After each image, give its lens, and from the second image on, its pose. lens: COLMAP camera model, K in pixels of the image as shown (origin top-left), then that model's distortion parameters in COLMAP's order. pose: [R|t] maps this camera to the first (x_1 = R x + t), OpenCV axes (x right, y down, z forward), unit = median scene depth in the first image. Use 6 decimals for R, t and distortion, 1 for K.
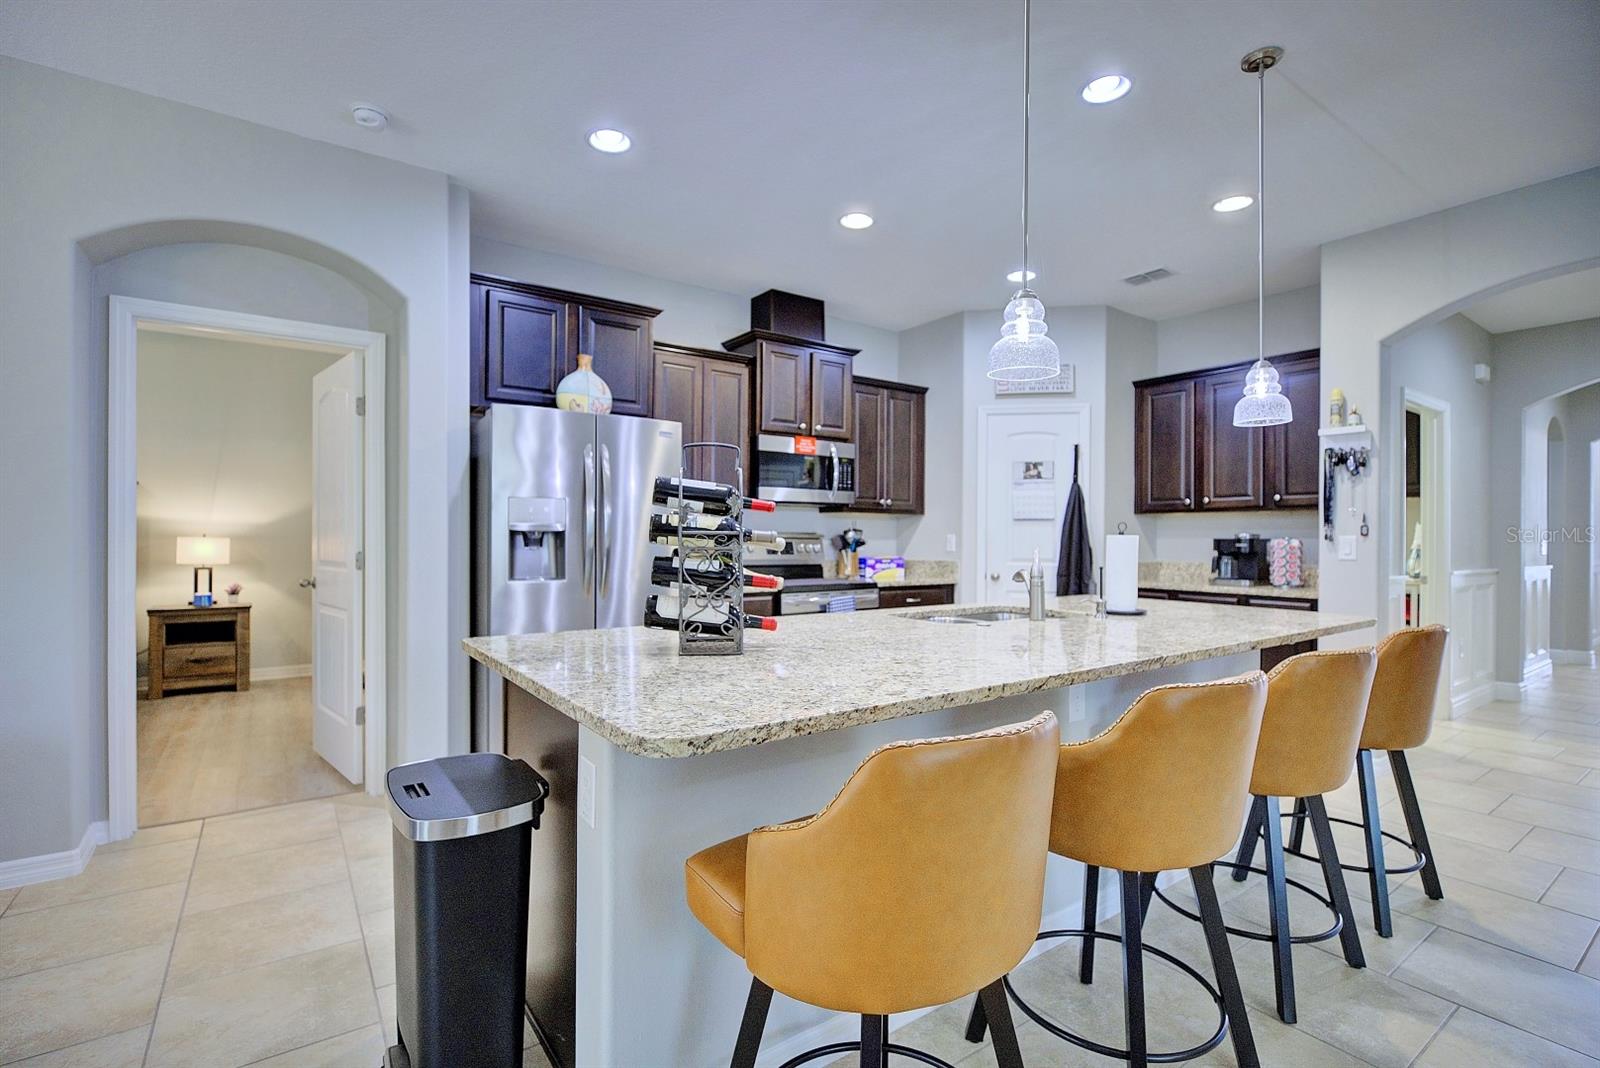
lens RADIAL K [[730.9, 0, 795.9], [0, 730.9, 537.9], [0, 0, 1]] dist [-0.004036, -0.000323]
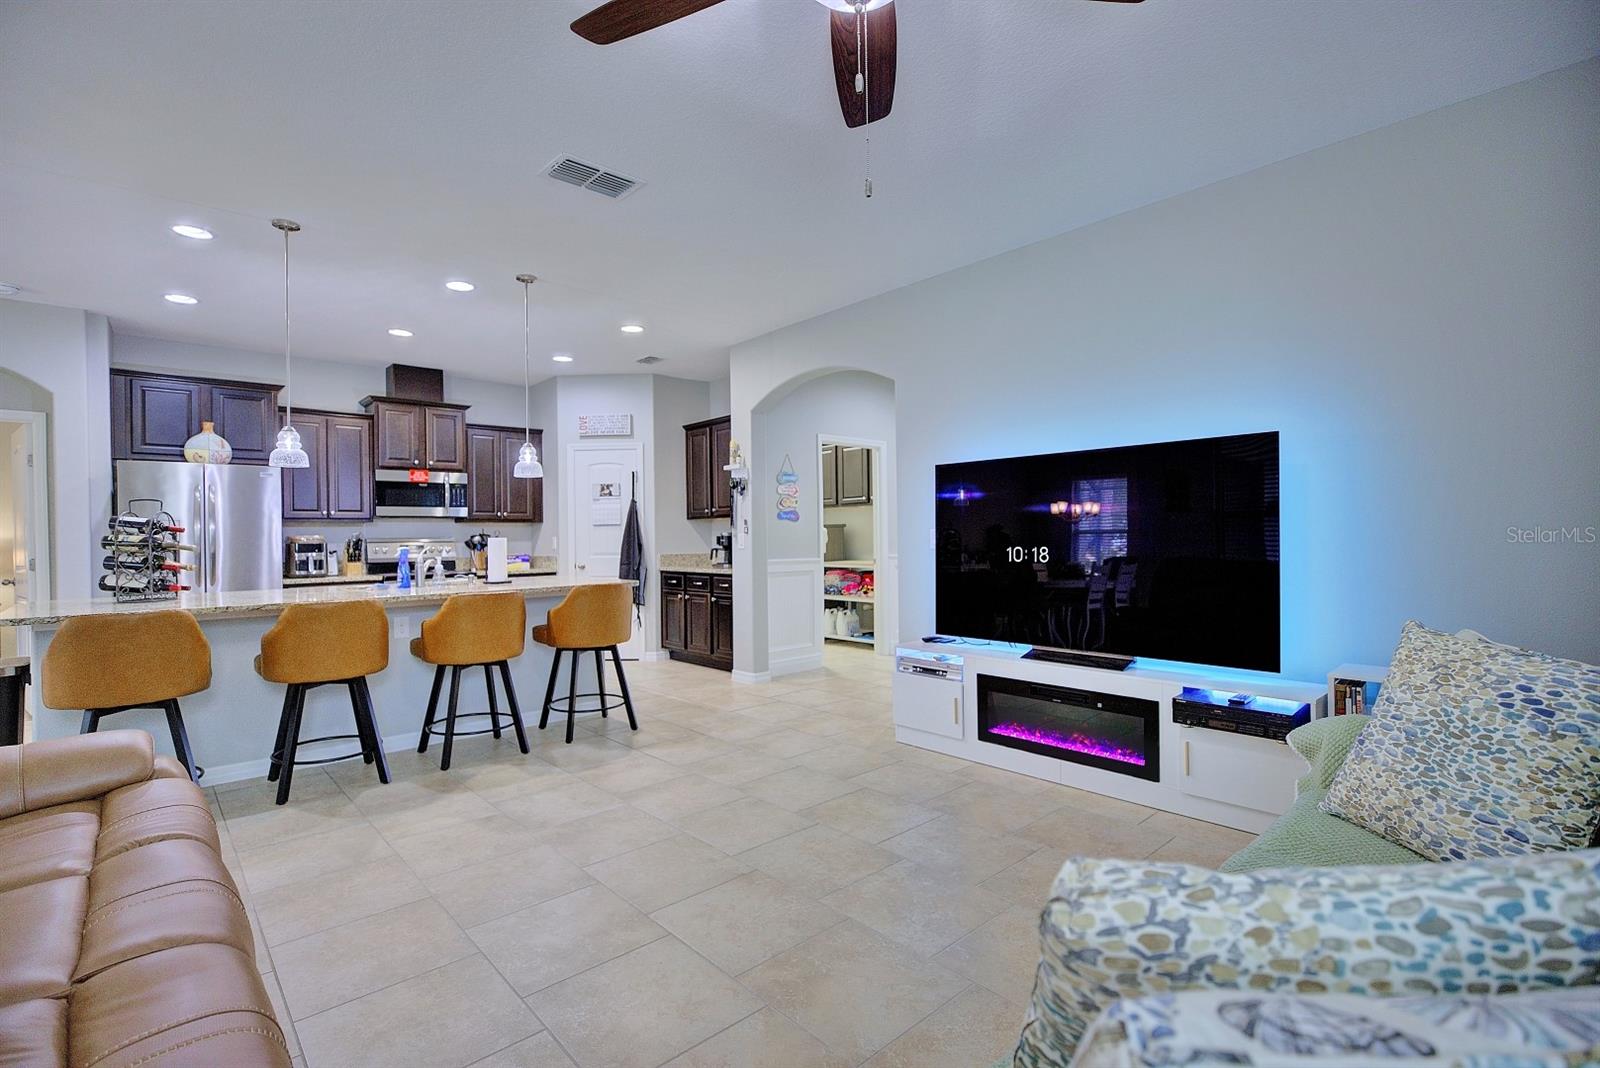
lens RADIAL K [[730.9, 0, 795.9], [0, 730.9, 537.9], [0, 0, 1]] dist [-0.004036, -0.000323]
pose [[0.993106, -0.021098, 0.115303, 0.556529], [0.020946, 0.999777, 0.002529, 0.003813], [-0.115331, -0.000096, 0.993327, -0.465863]]
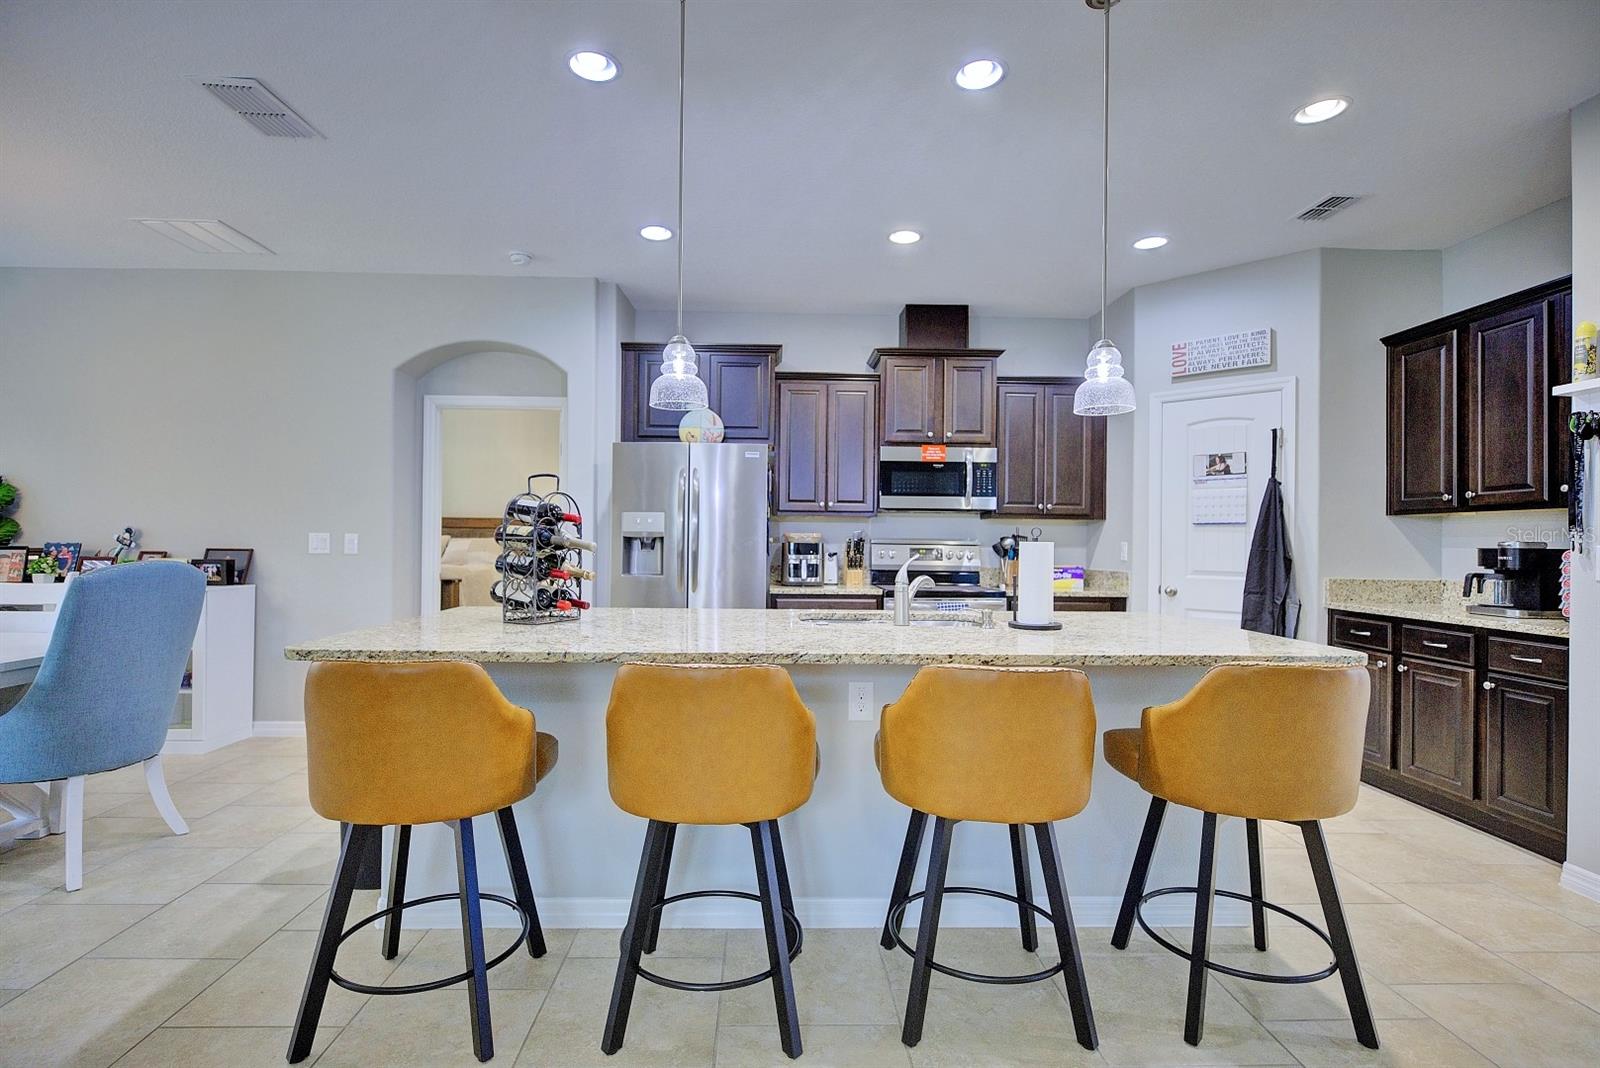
lens RADIAL K [[748.0, 0, 790.8], [0, 748.0, 535.6], [0, 0, 1]] dist [-0.003374, -0.000333]
pose [[0.830128, -0.001207, -0.557572, 0.418831], [-0.006118, 0.999918, -0.011273, 0.000539], [0.557540, 0.012769, 0.830052, 0.030561]]
